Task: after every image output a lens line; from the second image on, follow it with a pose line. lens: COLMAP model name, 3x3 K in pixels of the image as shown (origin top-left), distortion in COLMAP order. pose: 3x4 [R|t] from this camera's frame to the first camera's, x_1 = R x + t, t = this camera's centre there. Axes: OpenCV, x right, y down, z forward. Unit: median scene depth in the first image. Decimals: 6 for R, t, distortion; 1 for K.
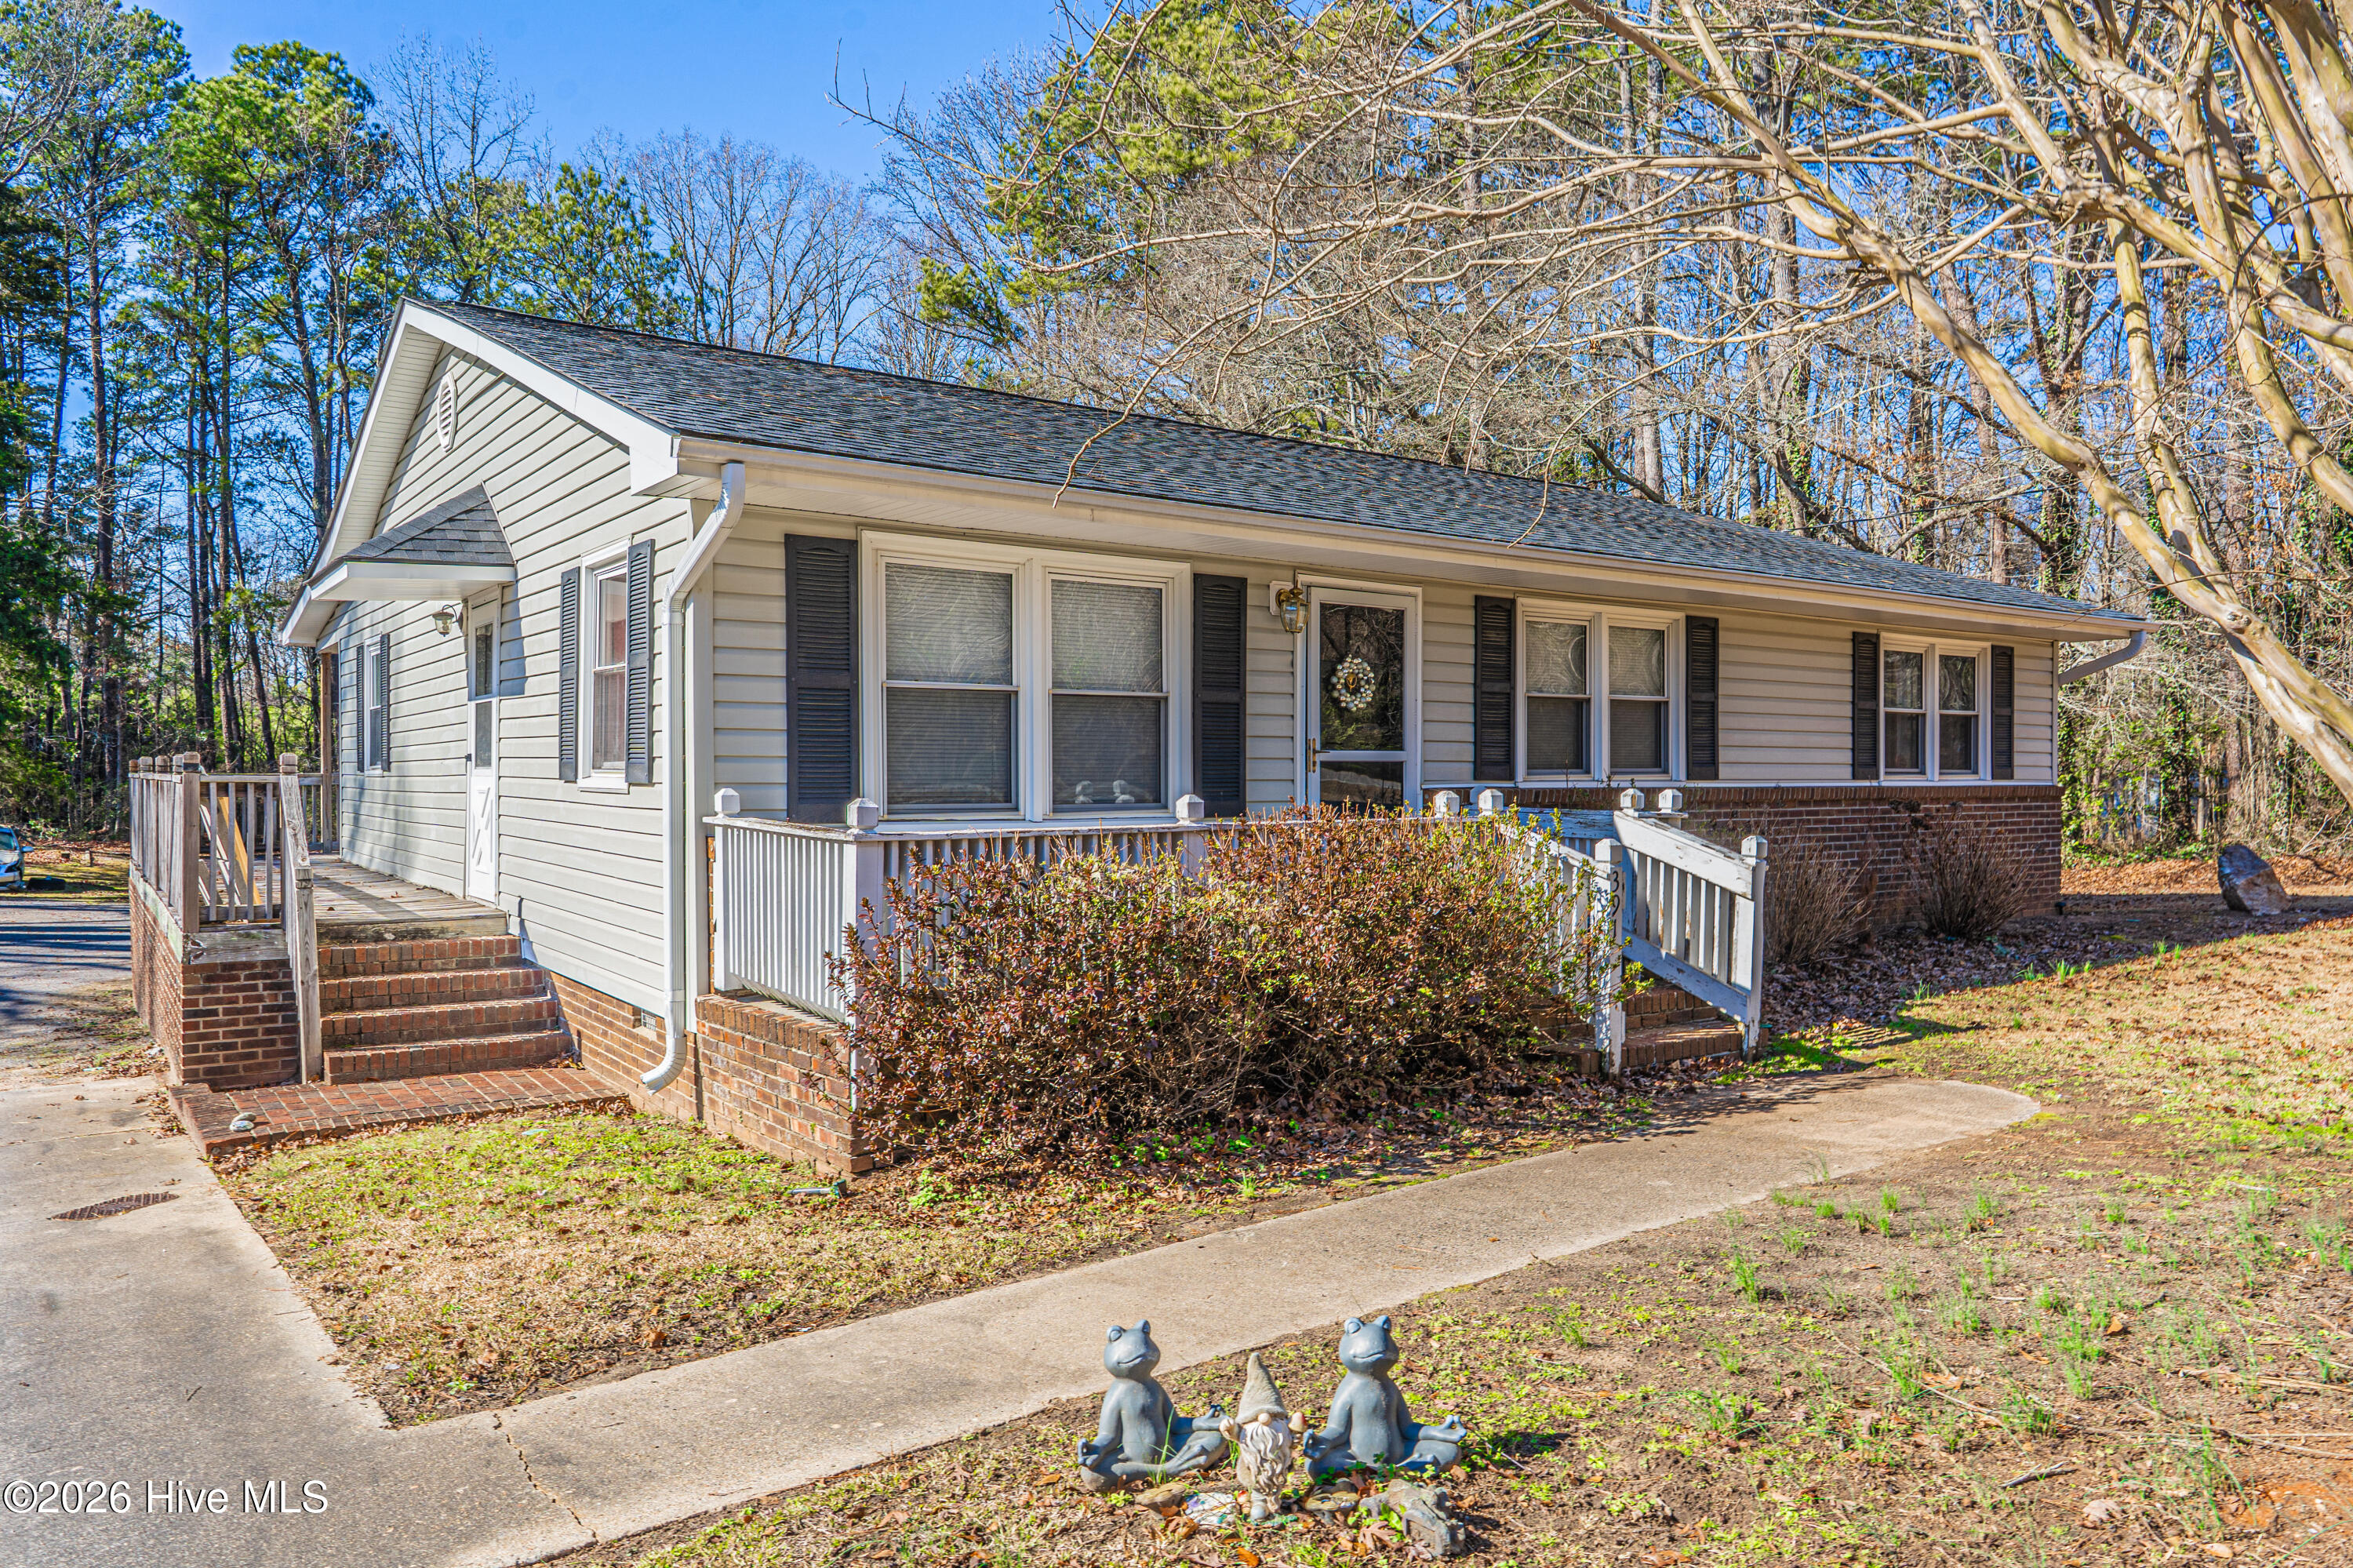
lens RADIAL K [[1619.1, 0, 1308.5], [0, 1619.1, 781.5], [0, 0, 1]] dist [-0.044939, 0.002329]
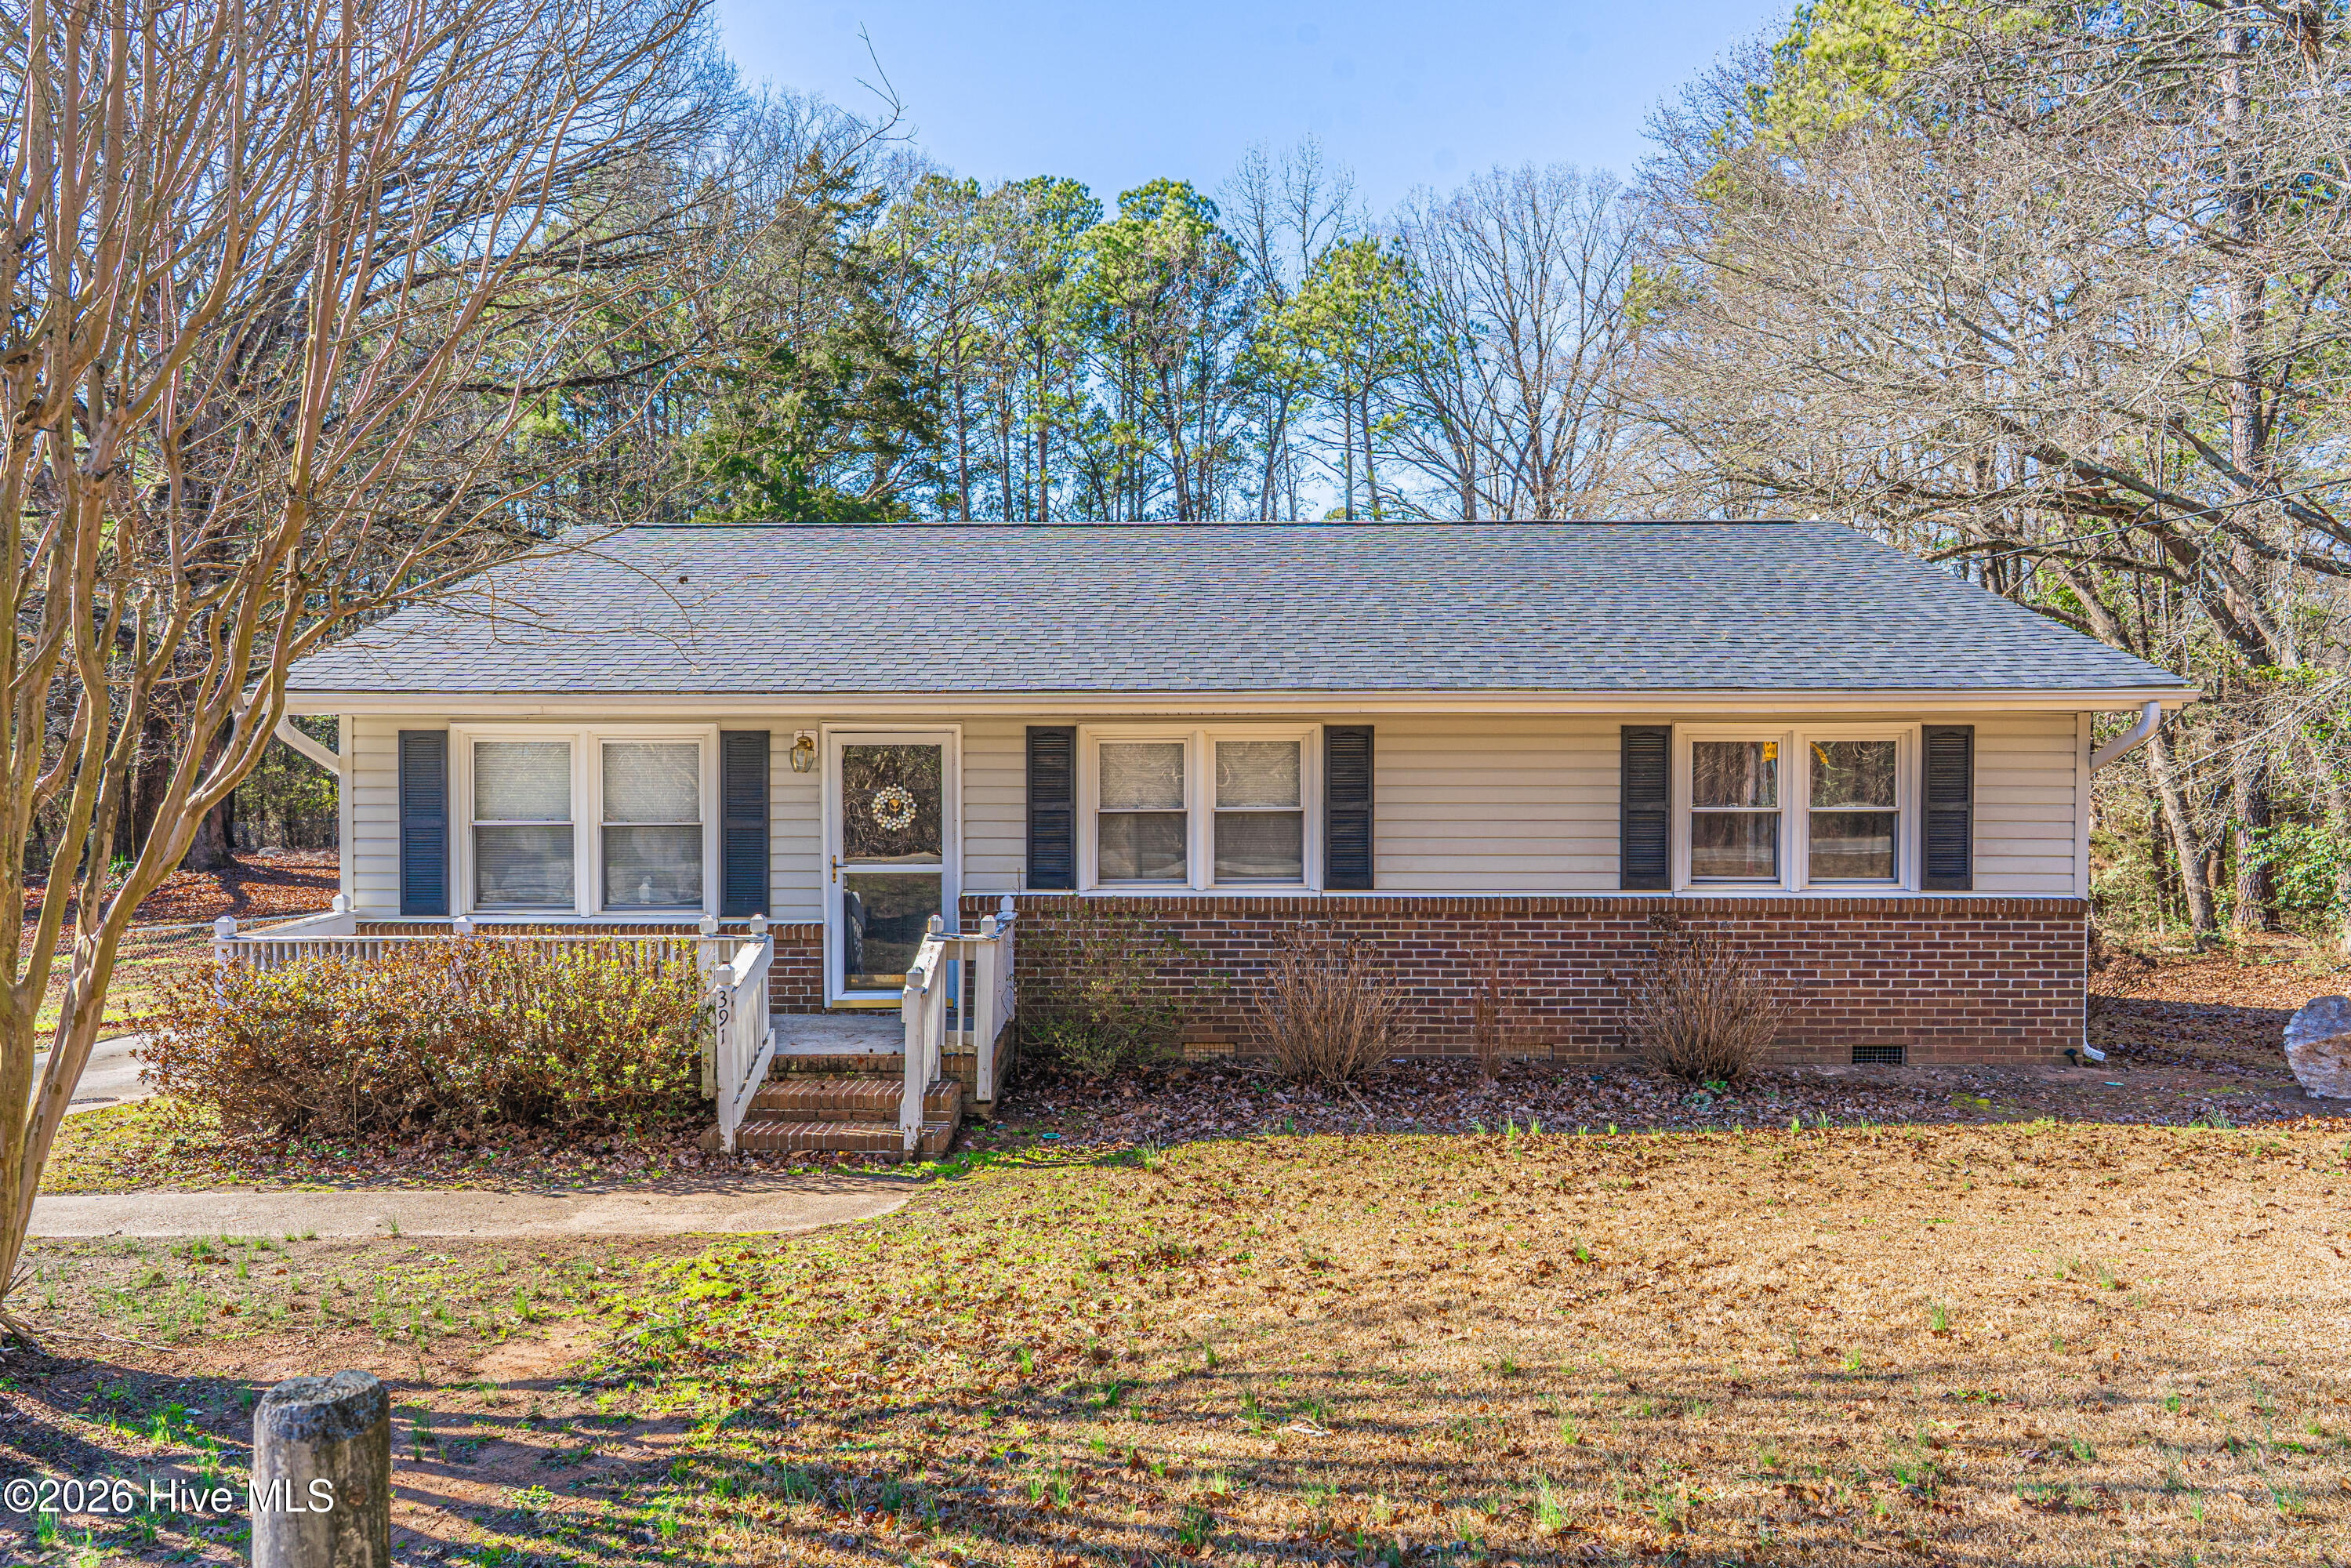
lens RADIAL K [[1685.1, 0, 1232.2], [0, 1685.1, 793.1], [0, 0, 1]] dist [-0.002693, -0.001073]
pose [[0.786229, 0.006924, -0.617897, 1.015899], [-0.002469, 0.999964, 0.008064, -0.084111], [0.617931, -0.004815, 0.786218, 0.175390]]
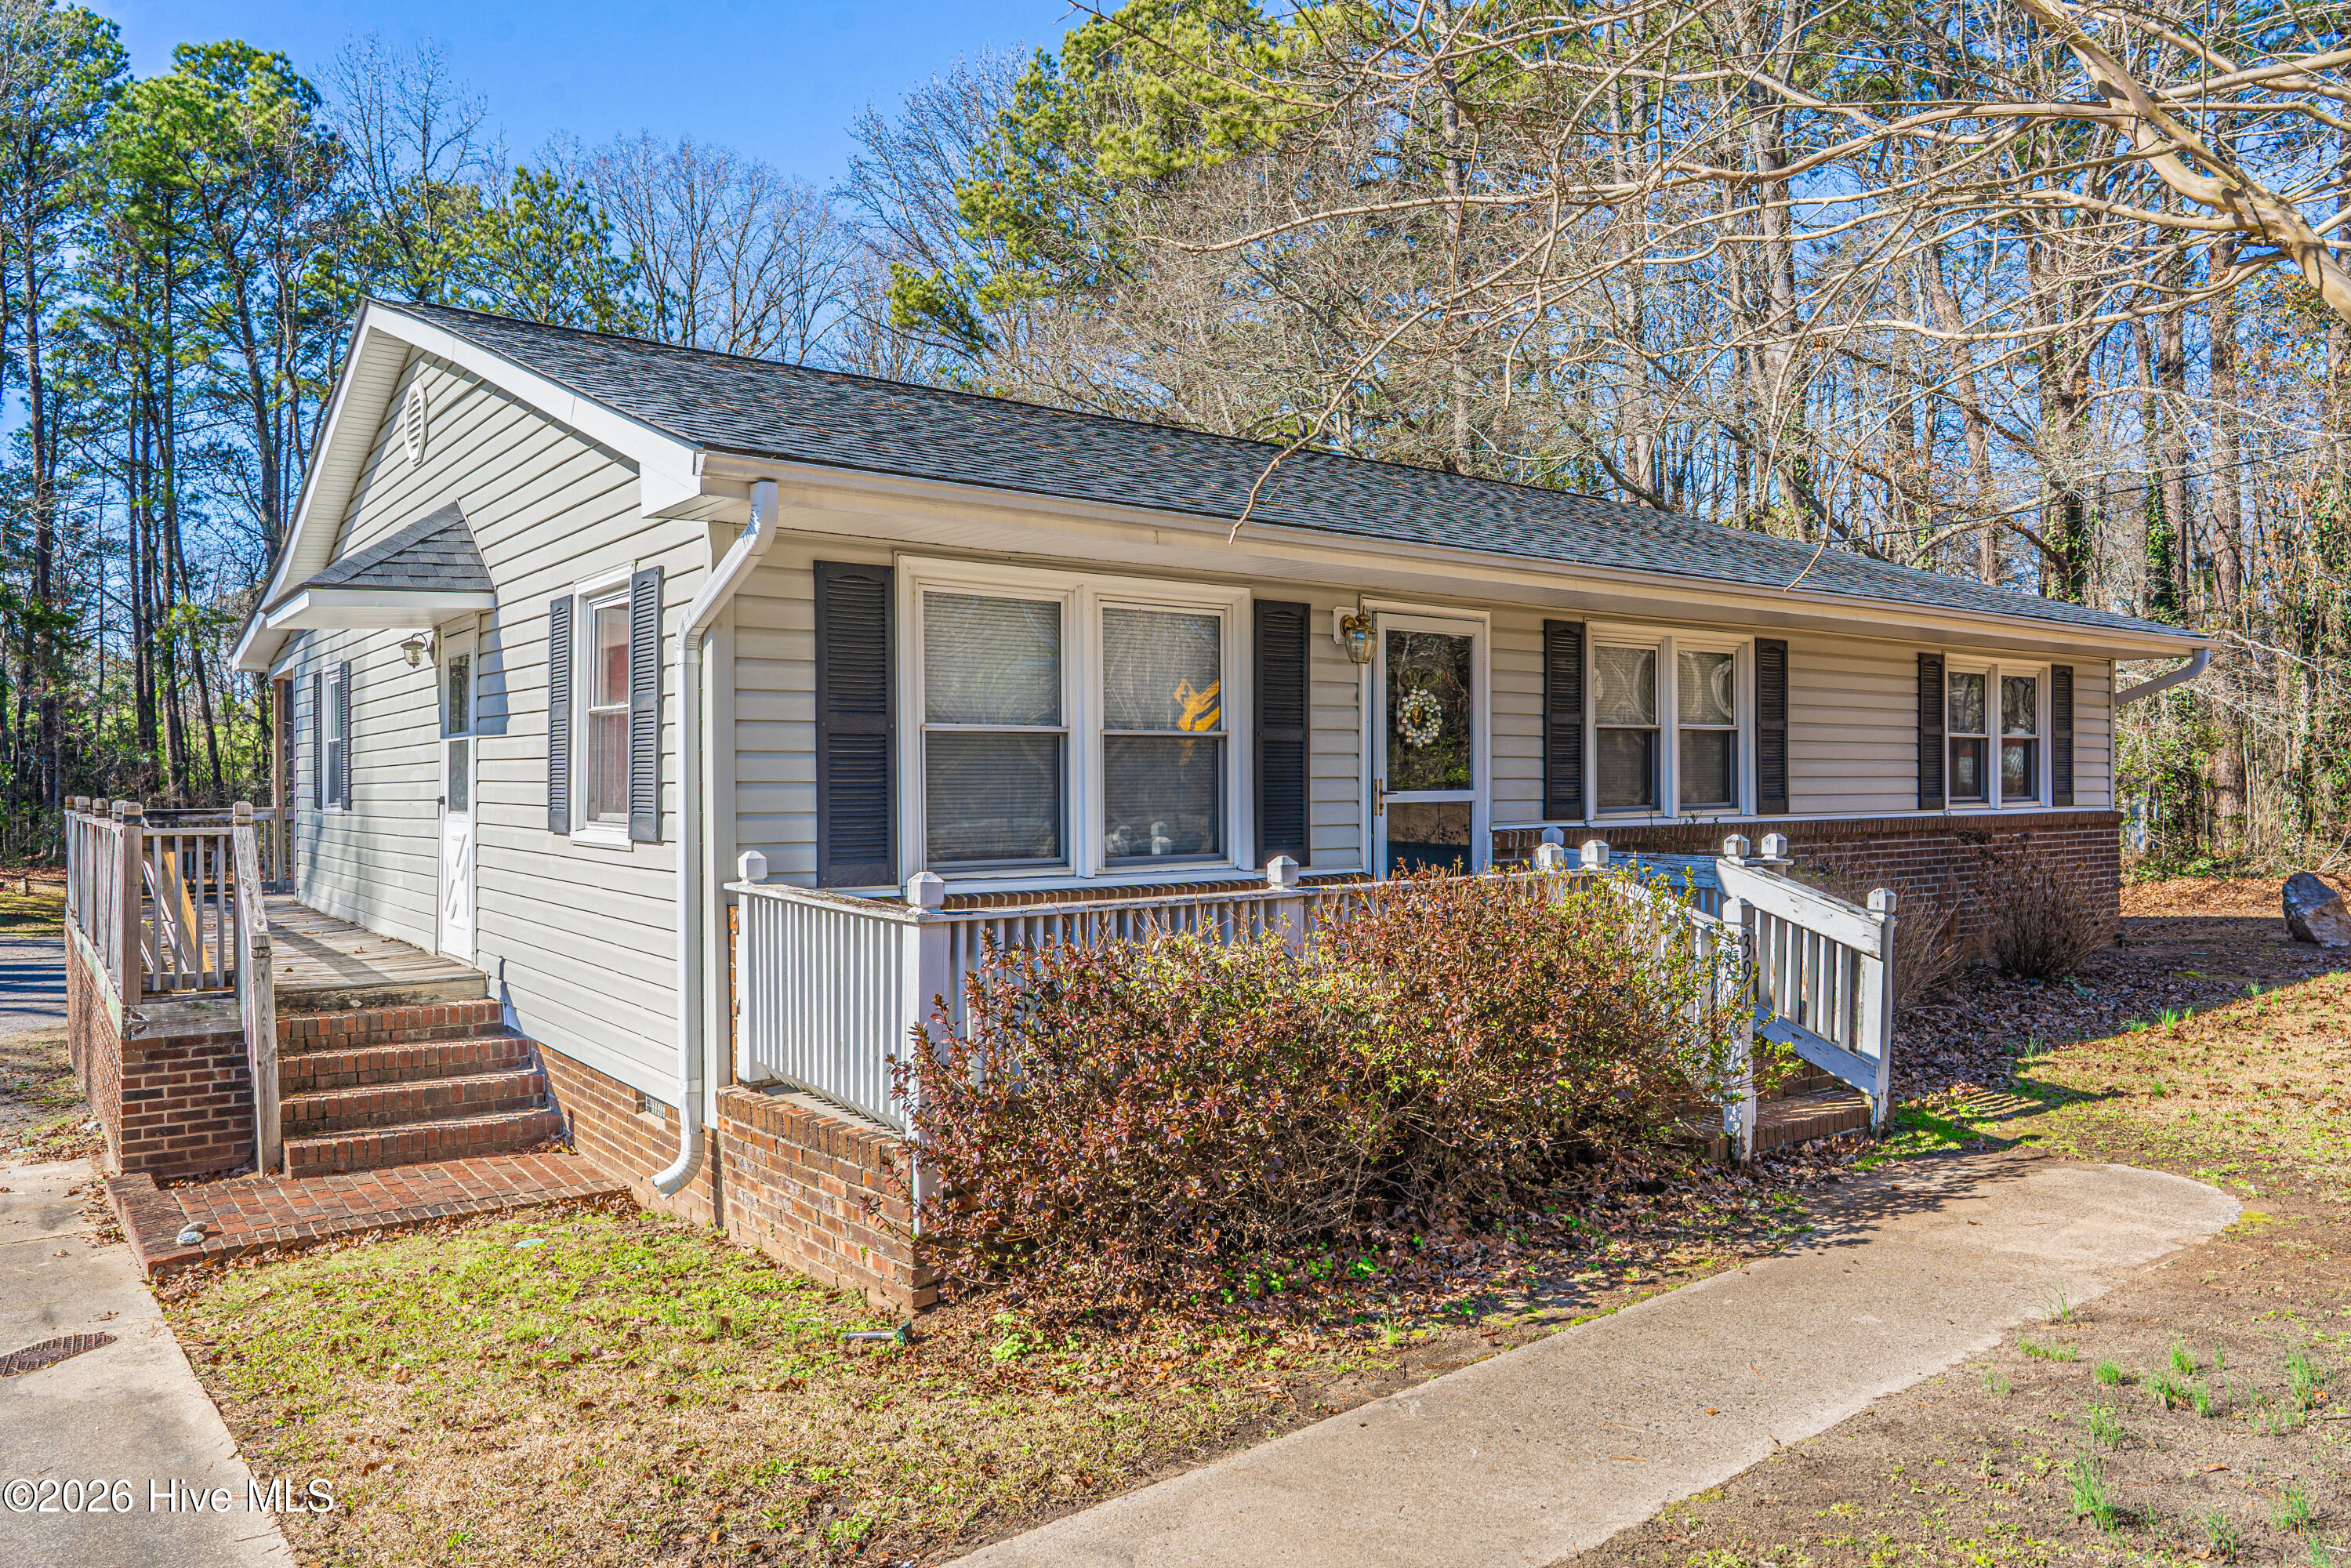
lens RADIAL K [[1617.3, 0, 1276.2], [0, 1617.3, 778.8], [0, 0, 1]] dist [-0.031235, 0.002022]
pose [[0.999957, -0.004950, 0.007858, -0.061521], [0.005000, 0.999967, -0.006348, -0.020928], [-0.007827, 0.006387, 0.999949, 0.089256]]
